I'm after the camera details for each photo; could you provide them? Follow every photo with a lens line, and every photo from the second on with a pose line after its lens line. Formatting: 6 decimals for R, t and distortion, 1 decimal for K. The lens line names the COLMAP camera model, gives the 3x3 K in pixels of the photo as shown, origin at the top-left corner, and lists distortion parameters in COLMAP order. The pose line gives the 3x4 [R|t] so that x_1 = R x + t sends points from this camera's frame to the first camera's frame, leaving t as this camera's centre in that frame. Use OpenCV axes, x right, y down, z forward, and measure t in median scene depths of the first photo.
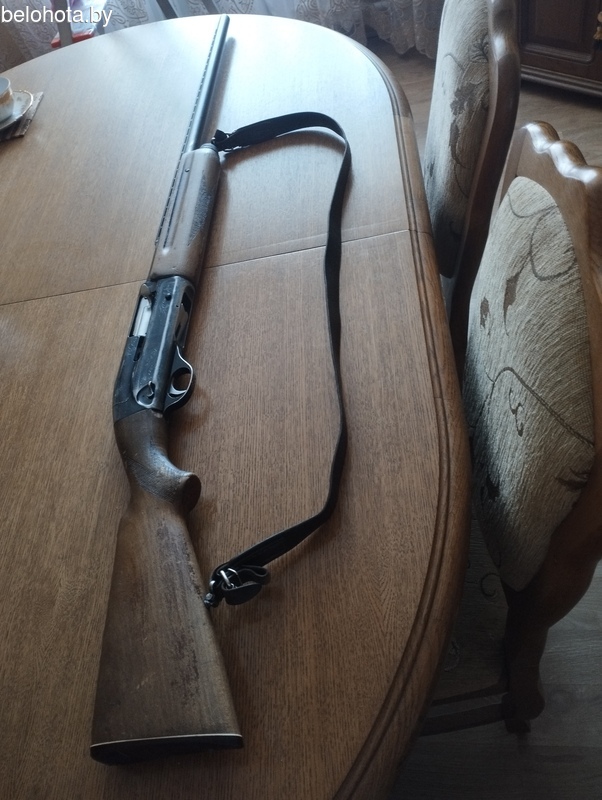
lens RADIAL K [[655.0, 0, 301.0], [0, 655.0, 400.0], [0, 0, 1]] dist [0.081653, -0.000284]
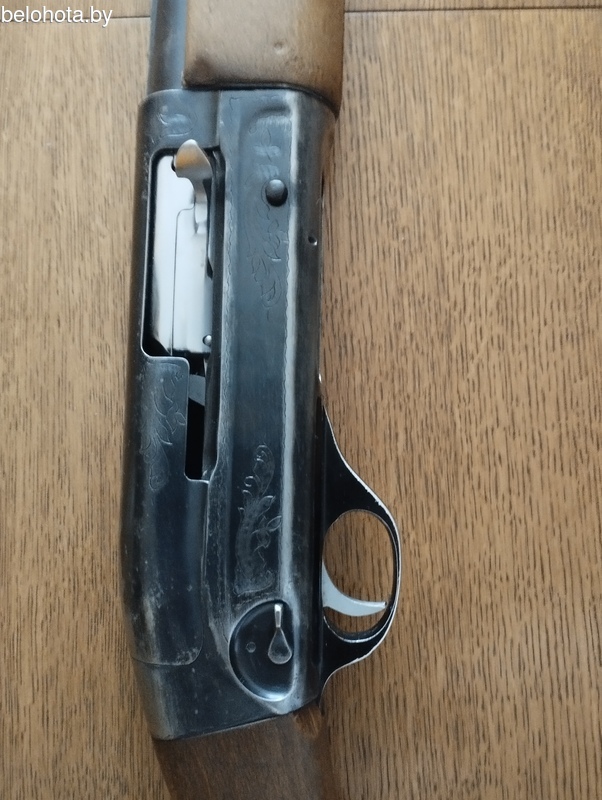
lens RADIAL K [[655.0, 0, 301.0], [0, 655.0, 400.0], [0, 0, 1]] dist [0.081653, -0.000284]
pose [[0.976982, 0.000988, 0.213320, -0.265304], [-0.112316, 0.852544, 0.510444, -0.239503], [-0.181361, -0.522654, 0.833031, 0.762464]]
